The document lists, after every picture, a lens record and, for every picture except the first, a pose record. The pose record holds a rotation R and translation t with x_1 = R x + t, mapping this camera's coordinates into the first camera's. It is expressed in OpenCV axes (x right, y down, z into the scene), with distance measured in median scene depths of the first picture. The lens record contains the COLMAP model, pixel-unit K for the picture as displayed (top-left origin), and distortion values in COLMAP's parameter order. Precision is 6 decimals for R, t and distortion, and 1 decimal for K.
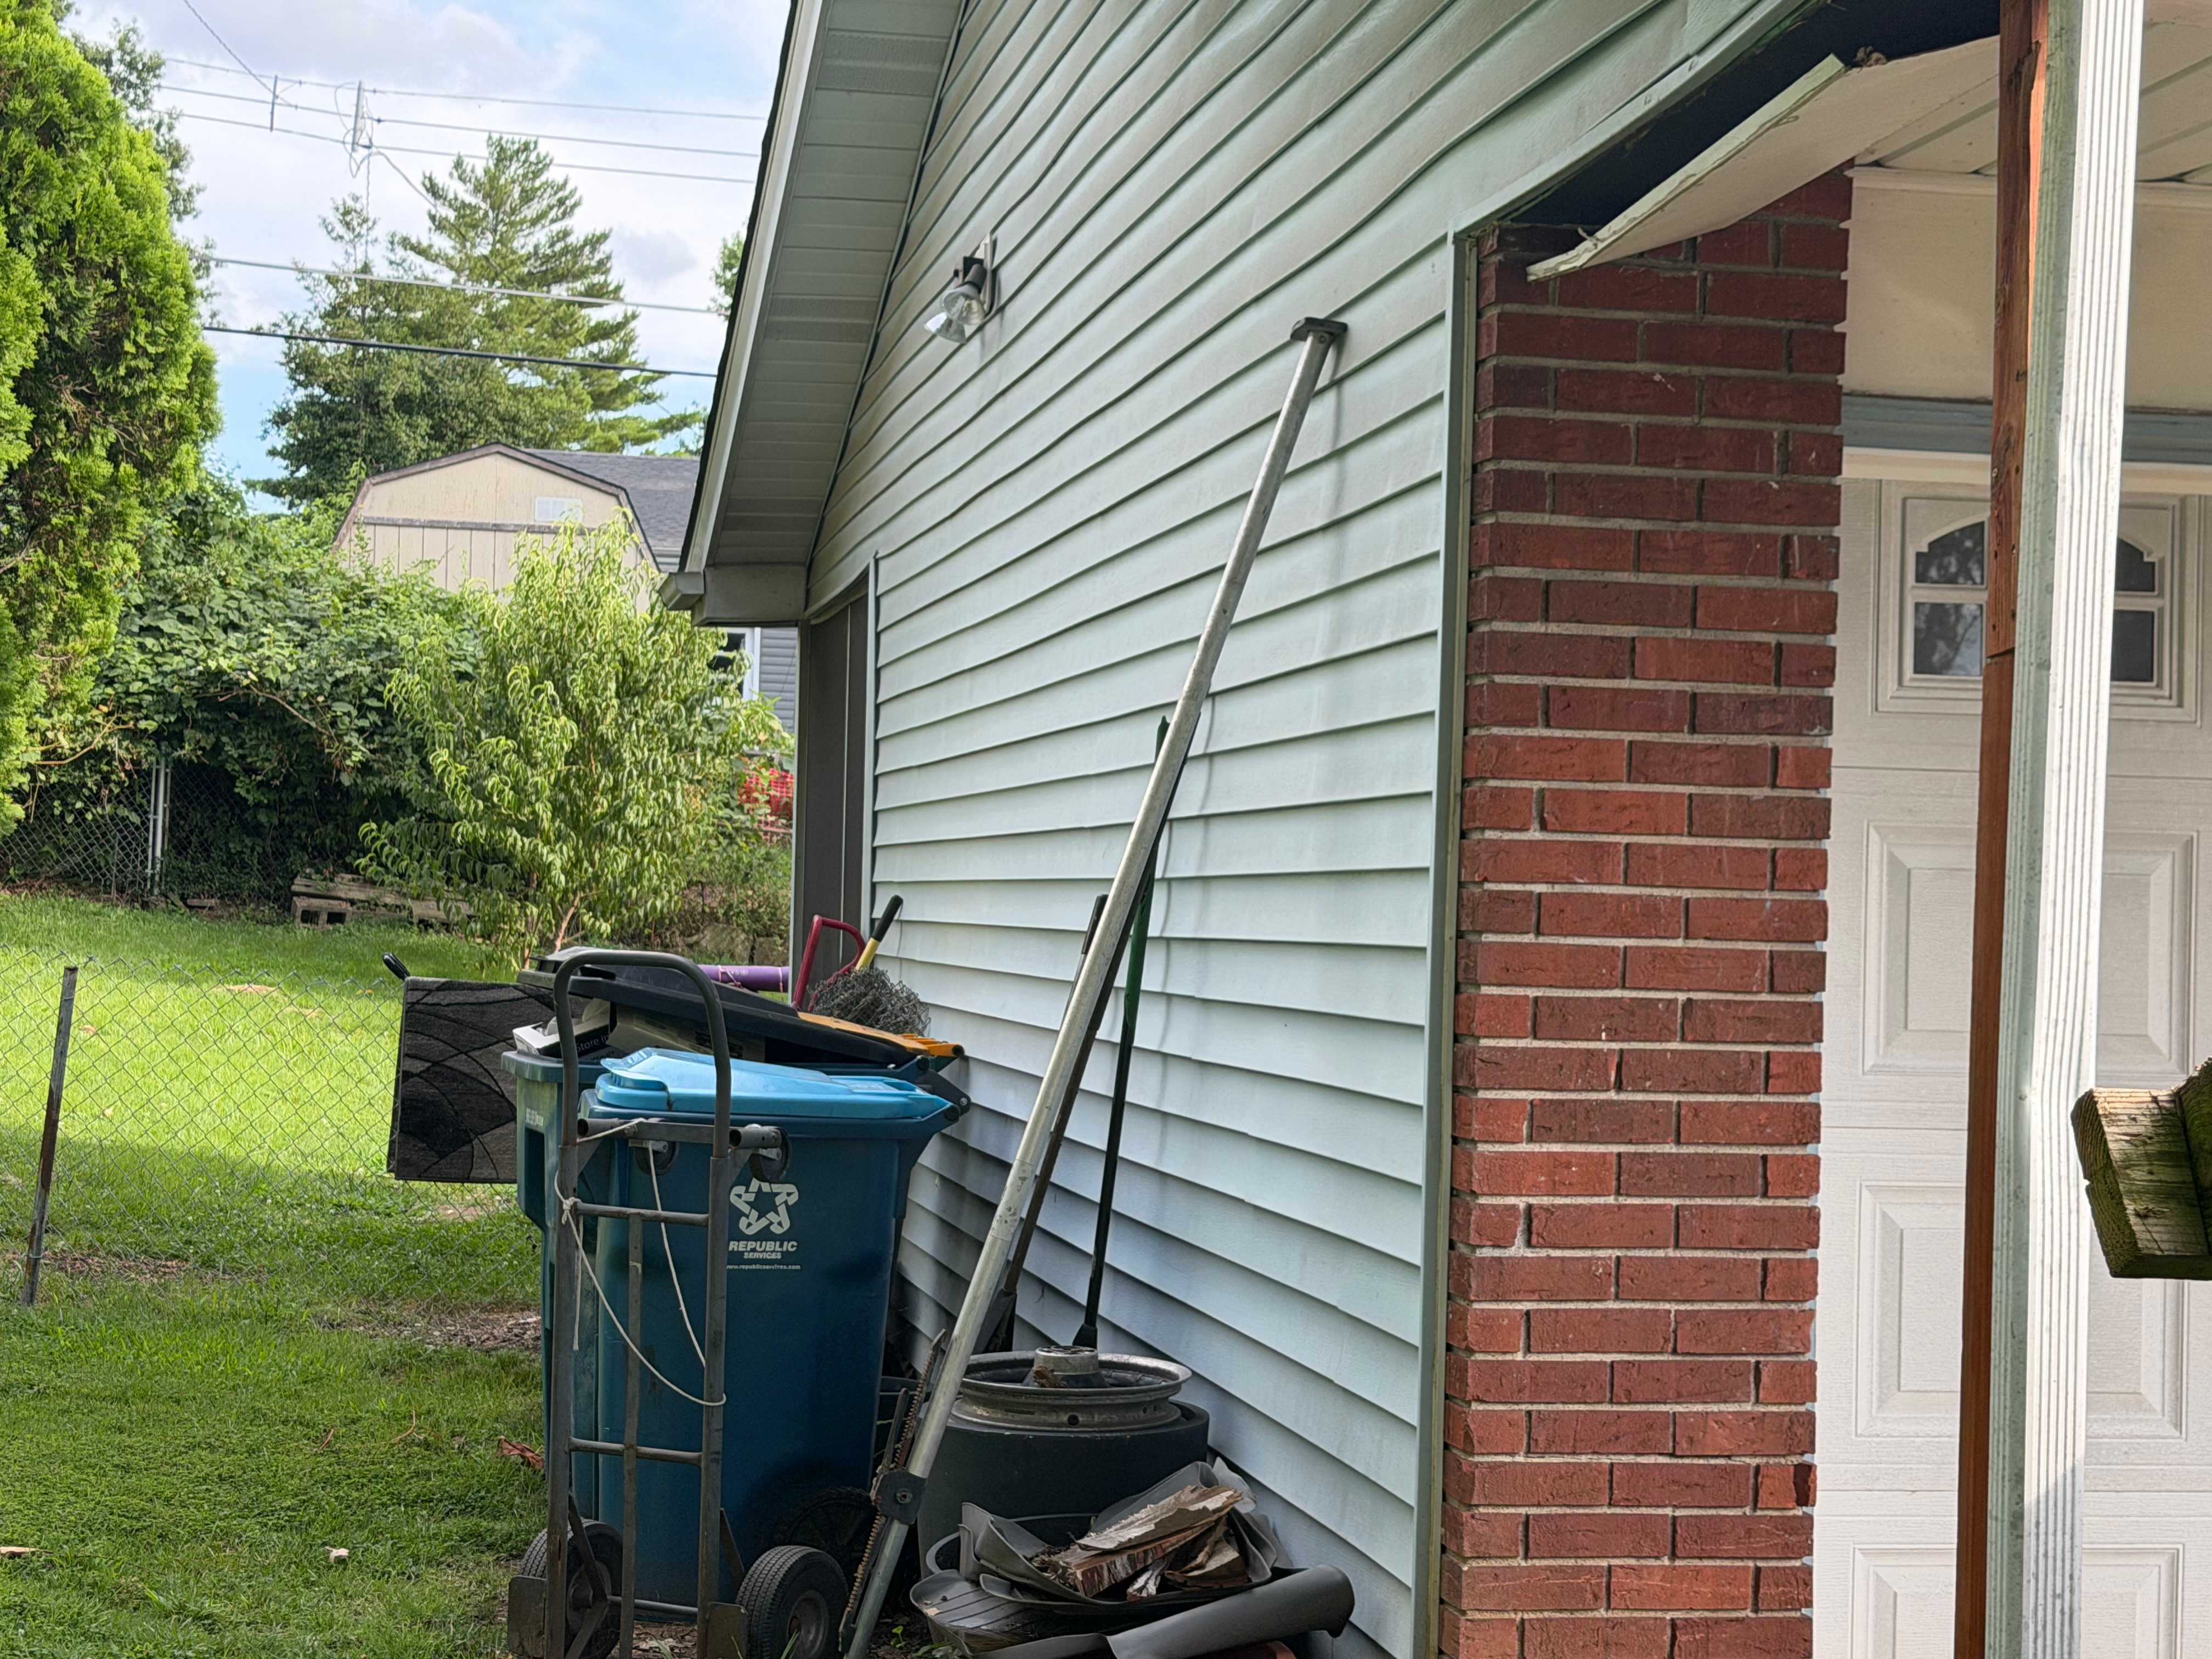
lens RADIAL K [[3490.7, 0, 1107.5], [0, 3490.7, 848.5], [0, 0, 1]] dist [0.137705, -0.114888]
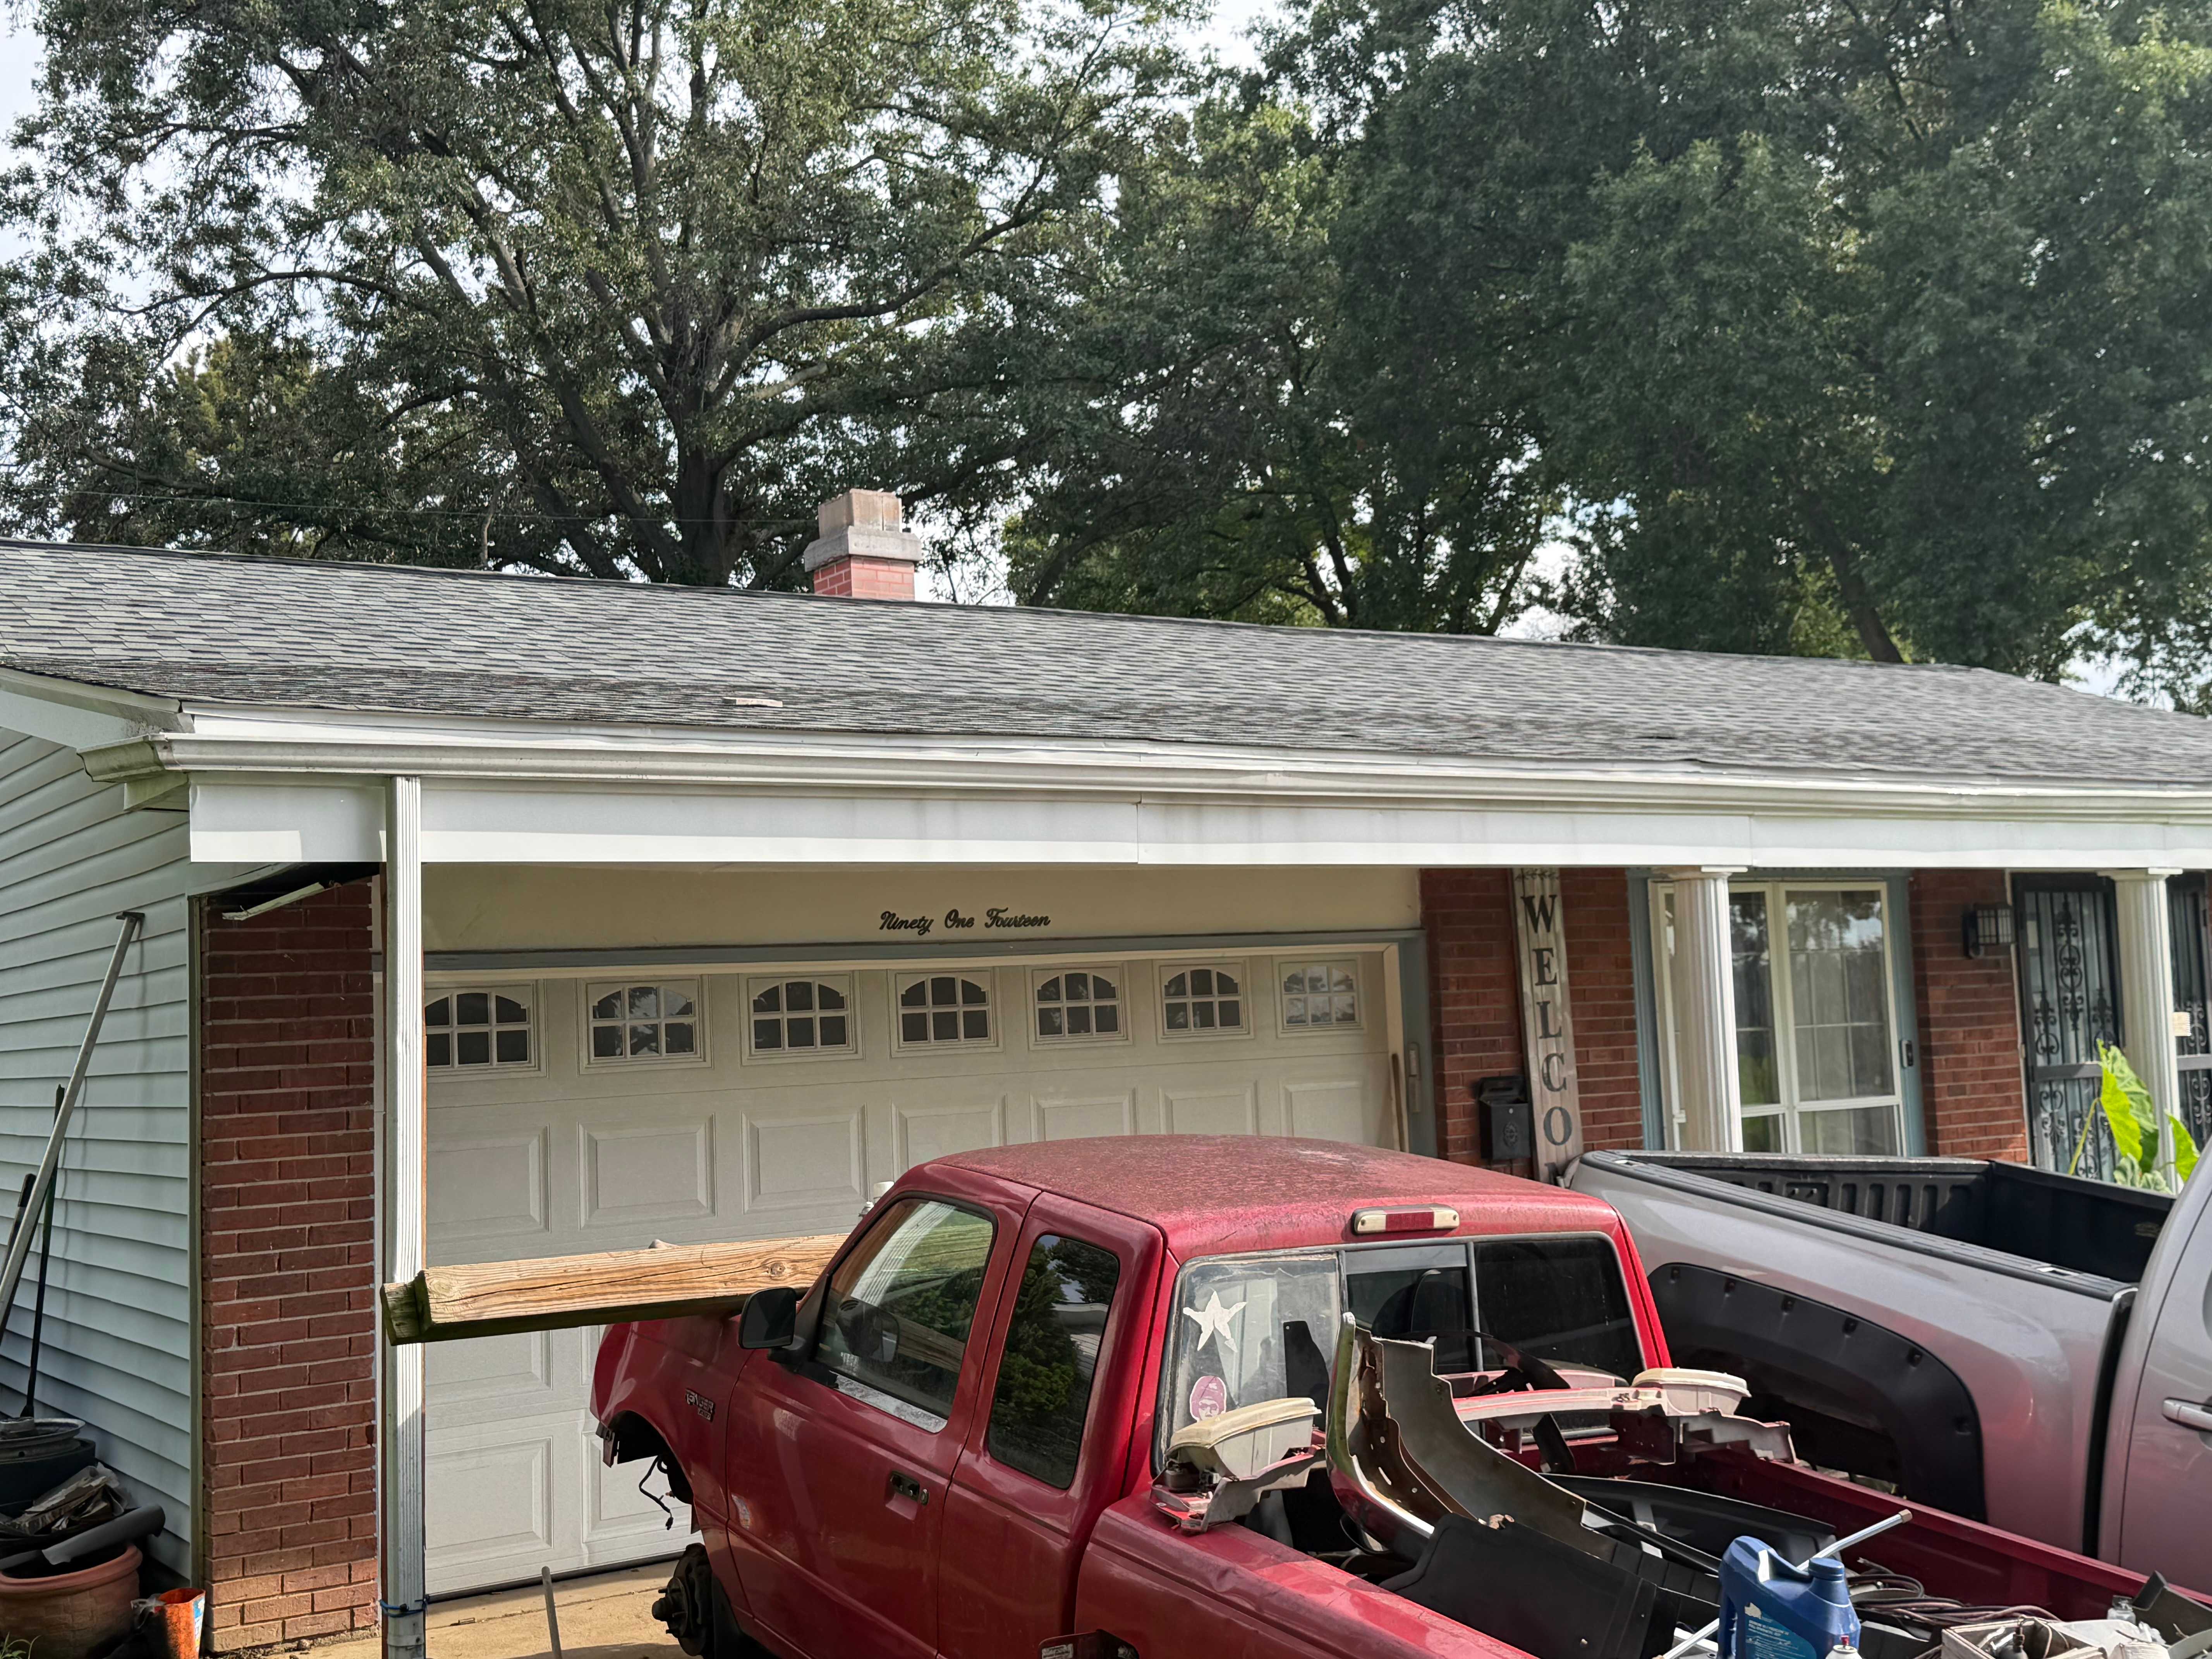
lens RADIAL K [[2471.7, 0, 1114.1], [0, 2471.7, 818.5], [0, 0, 1]] dist [0.189706, -0.451111]
pose [[0.918241, -0.034747, 0.394495, 0.005959], [0.060923, 0.996680, -0.054020, -0.064218], [-0.391308, 0.073637, 0.917309, -0.458244]]
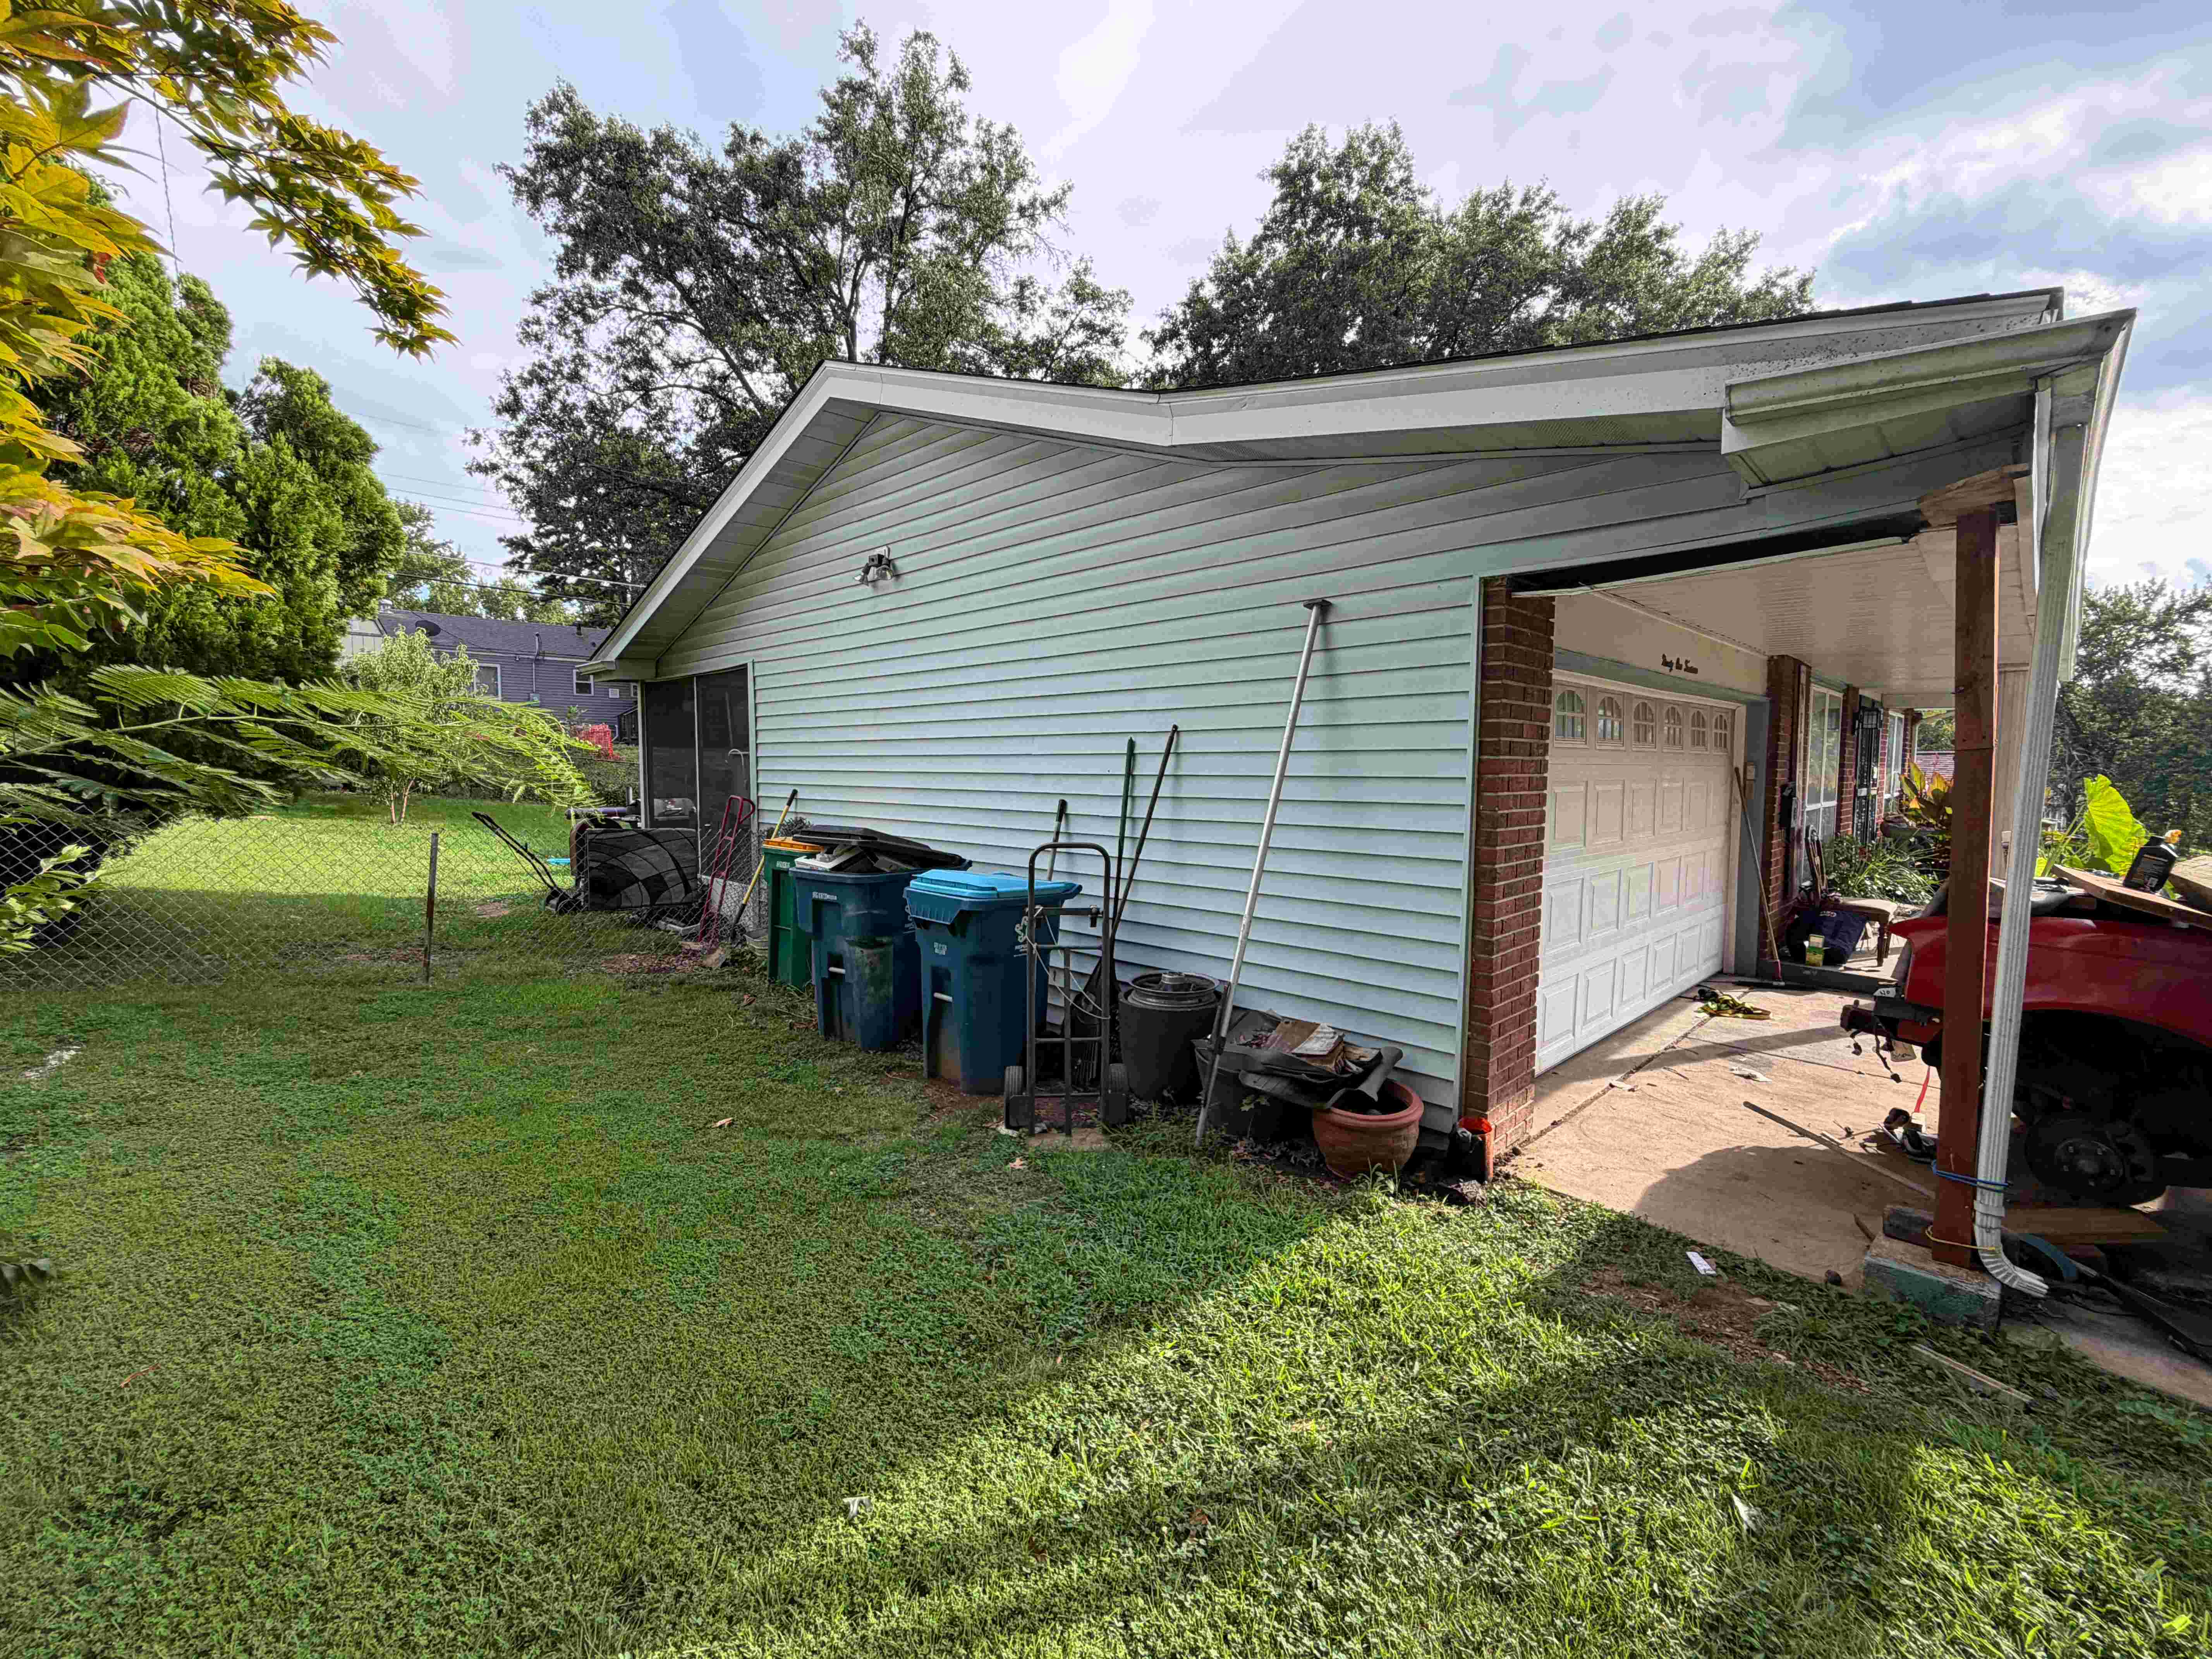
lens RADIAL K [[957.4, 0, 1103.7], [0, 957.4, 825.0], [0, 0, 1]] dist [0.001707, -0.000777]
pose [[0.829399, -0.057361, 0.555705, -0.372281], [0.008068, 0.995841, 0.090752, -0.032423], [-0.558599, -0.070786, 0.826412, 0.332899]]
